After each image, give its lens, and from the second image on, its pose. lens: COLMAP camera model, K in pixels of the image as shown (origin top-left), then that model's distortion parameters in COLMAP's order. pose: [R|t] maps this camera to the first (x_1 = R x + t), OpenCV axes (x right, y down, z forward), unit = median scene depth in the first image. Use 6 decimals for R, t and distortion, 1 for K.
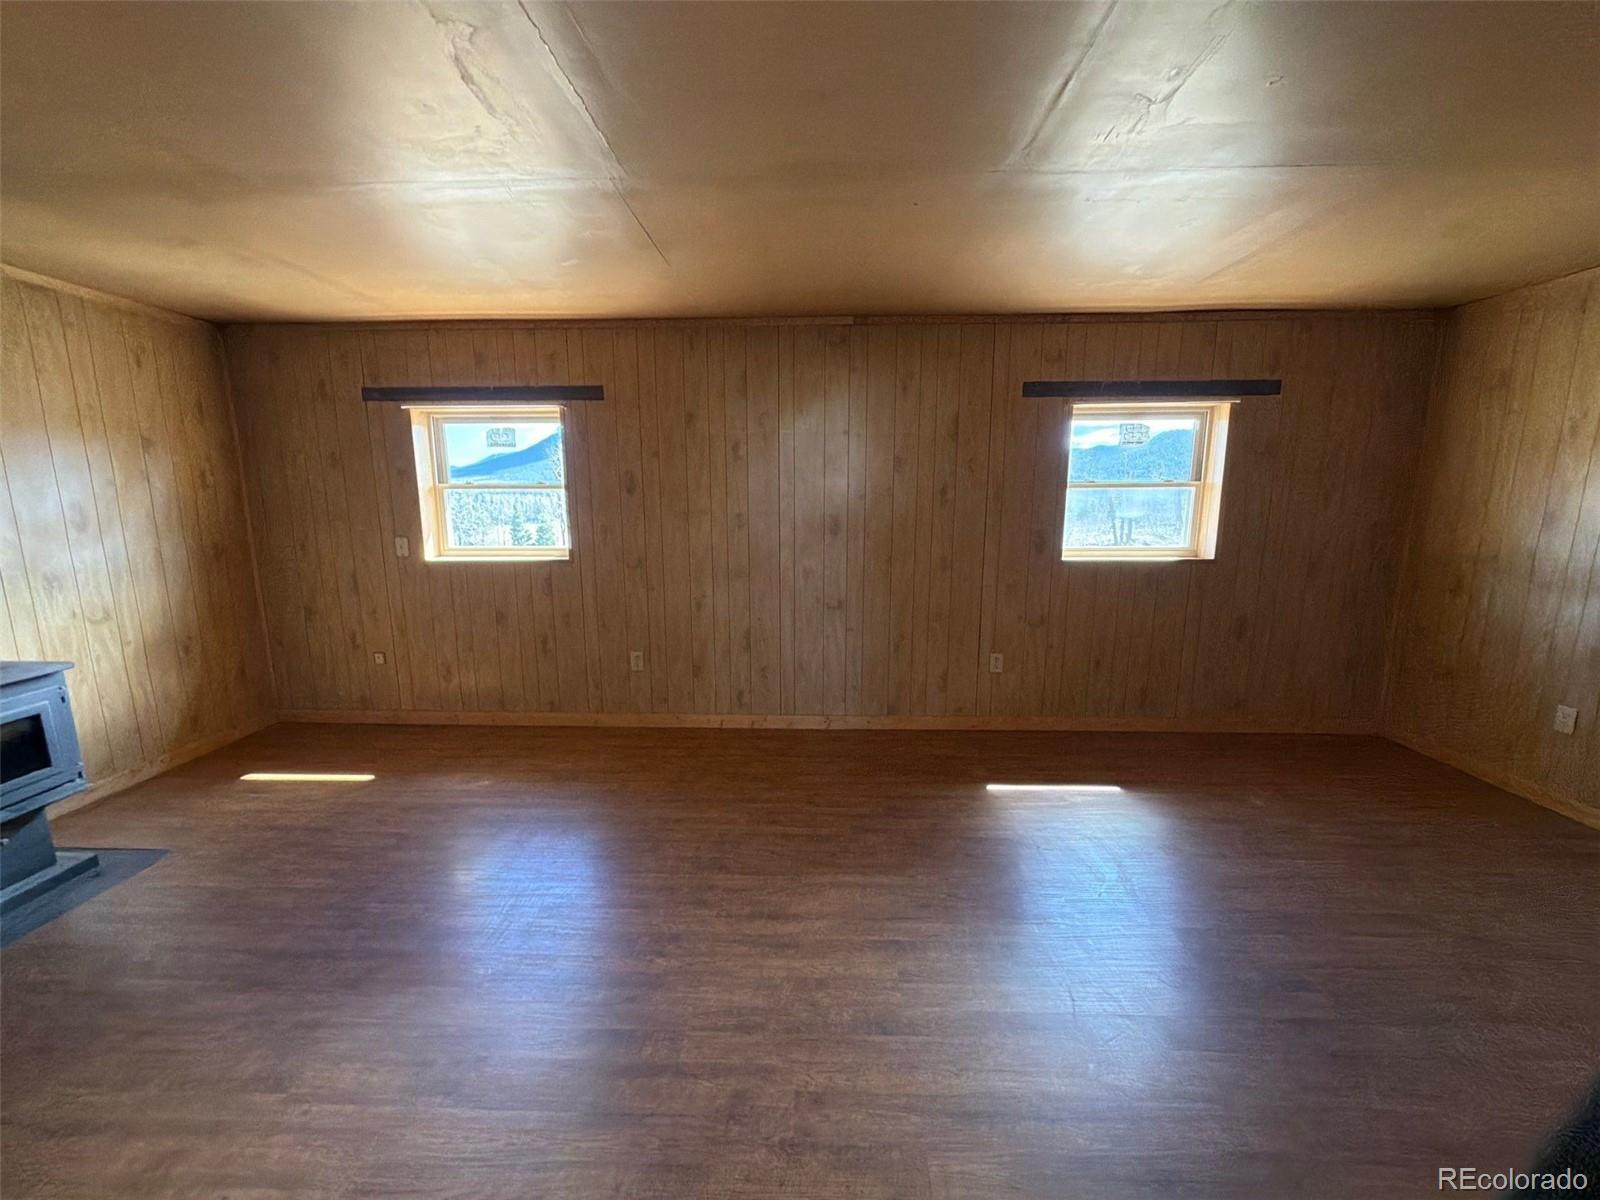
lens RADIAL K [[636.8, 0, 798.3], [0, 636.8, 601.8], [0, 0, 1]] dist [-0.003299, 0.000327]
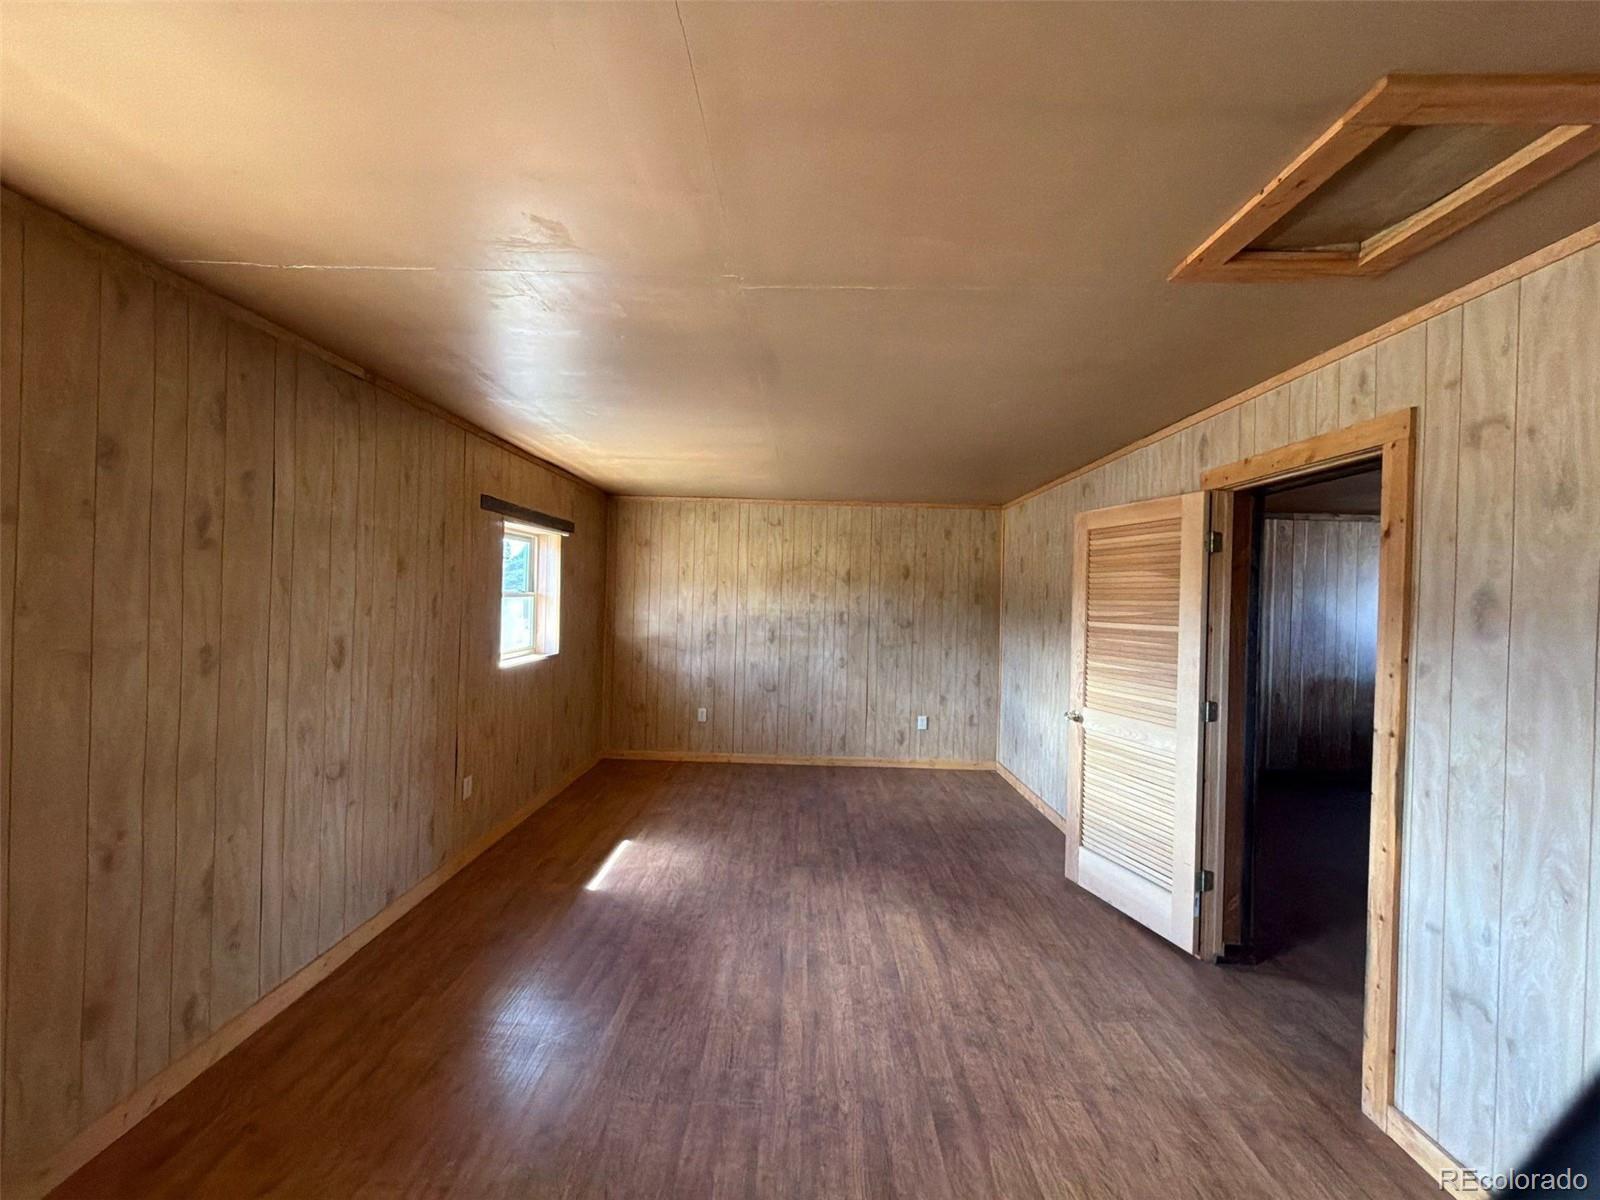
lens RADIAL K [[636.8, 0, 802.1], [0, 636.8, 601.2], [0, 0, 1]] dist [-0.003299, 0.000327]
pose [[-0.024430, -0.004950, 0.999689, -0.628661], [0.142745, 0.989724, 0.008389, -0.110594], [-0.989458, 0.142906, -0.023473, 0.527022]]
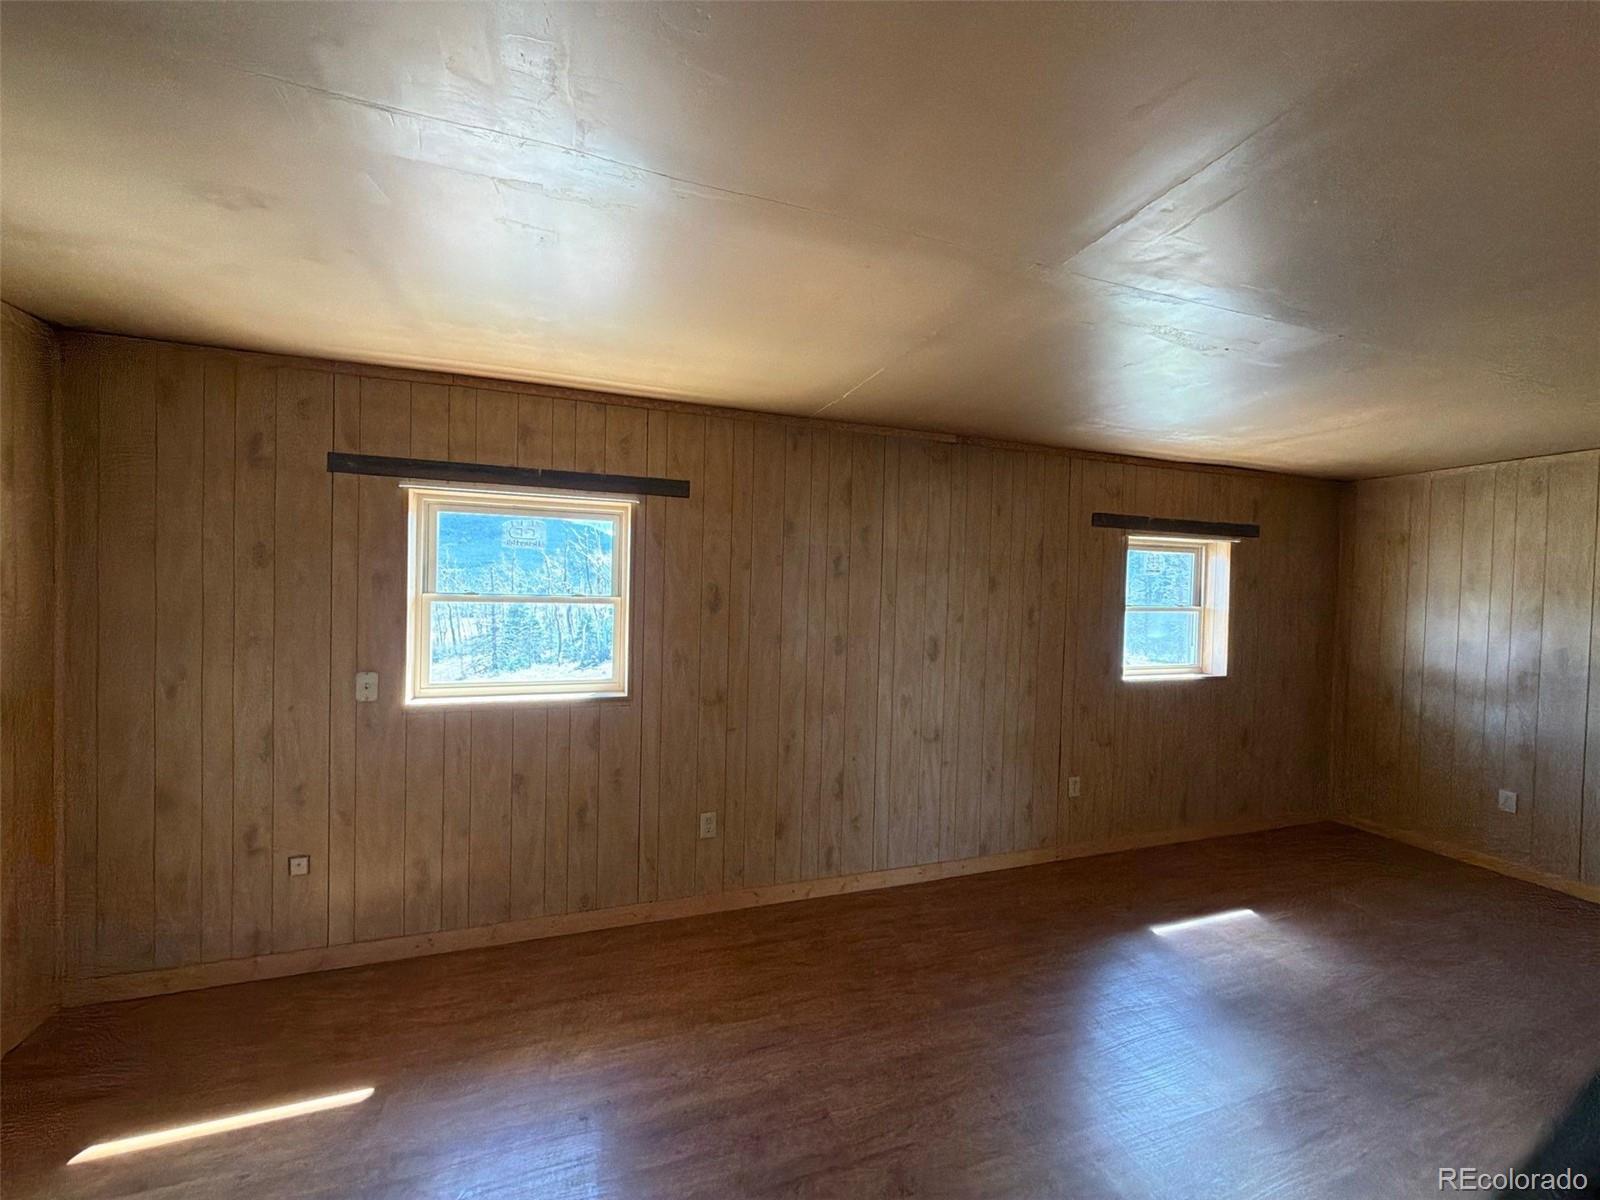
lens RADIAL K [[636.8, 0, 794.3], [0, 636.8, 598.0], [0, 0, 1]] dist [-0.003299, 0.000327]
pose [[0.930533, 0.018589, 0.365736, -0.468549], [0.036210, 0.989146, -0.142402, -0.069815], [-0.364414, 0.145753, 0.919760, 0.220725]]
